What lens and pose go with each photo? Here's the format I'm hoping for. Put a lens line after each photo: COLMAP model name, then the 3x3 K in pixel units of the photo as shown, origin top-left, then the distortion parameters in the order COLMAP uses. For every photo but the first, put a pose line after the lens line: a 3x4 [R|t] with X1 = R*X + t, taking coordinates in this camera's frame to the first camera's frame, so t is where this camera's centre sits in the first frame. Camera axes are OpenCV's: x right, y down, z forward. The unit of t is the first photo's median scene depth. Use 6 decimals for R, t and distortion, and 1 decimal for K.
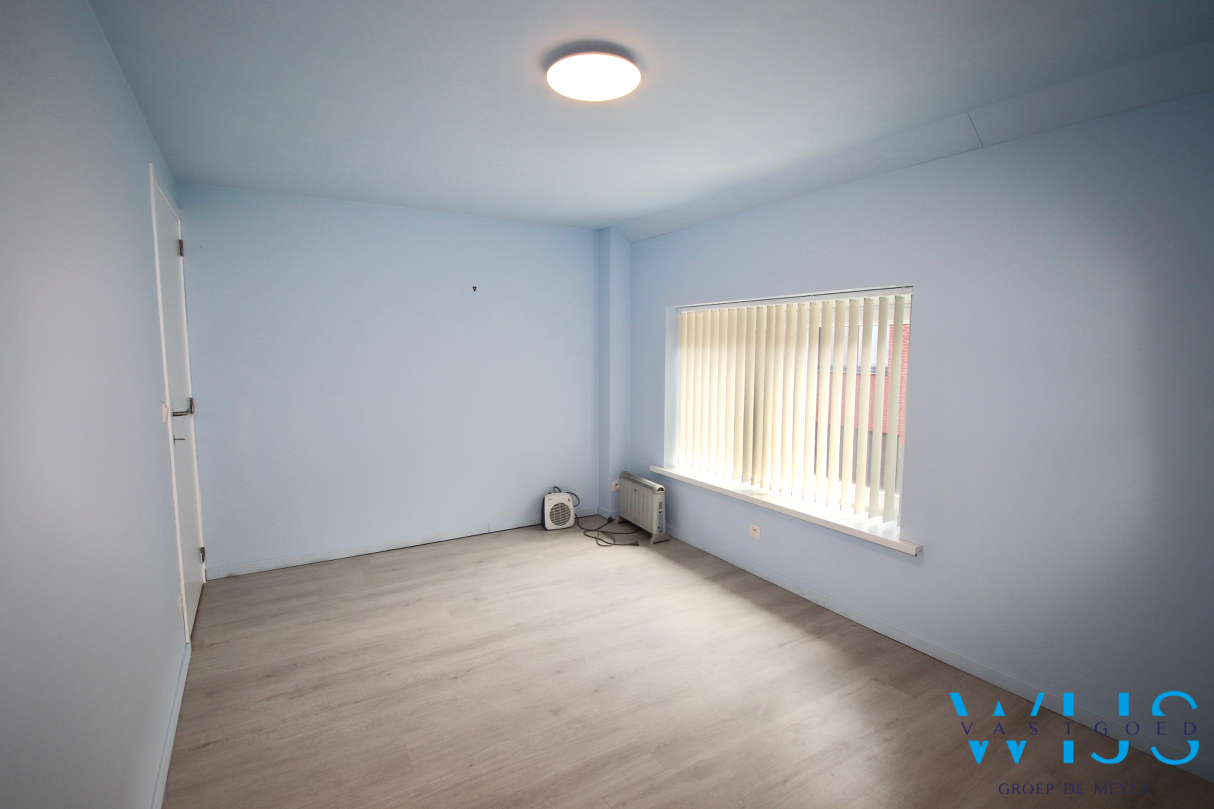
lens RADIAL K [[565.5, 0, 609.7], [0, 565.5, 400.1], [0, 0, 1]] dist [-0.001513, -0.016276]
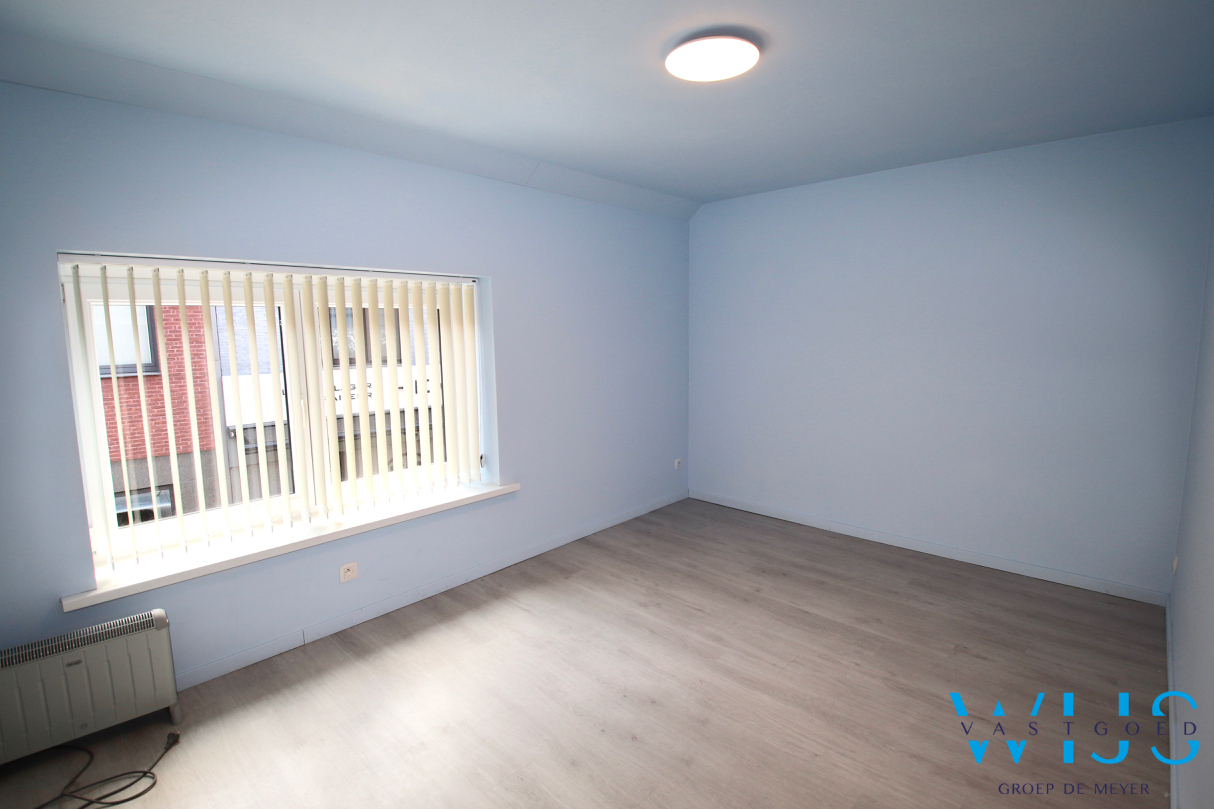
lens RADIAL K [[565.5, 0, 609.7], [0, 565.5, 400.1], [0, 0, 1]] dist [-0.001513, -0.016276]
pose [[-0.246366, -0.128787, 0.960582, -0.709952], [0.112955, 0.980562, 0.160436, -0.110576], [-0.962572, 0.148028, -0.227030, 1.027320]]
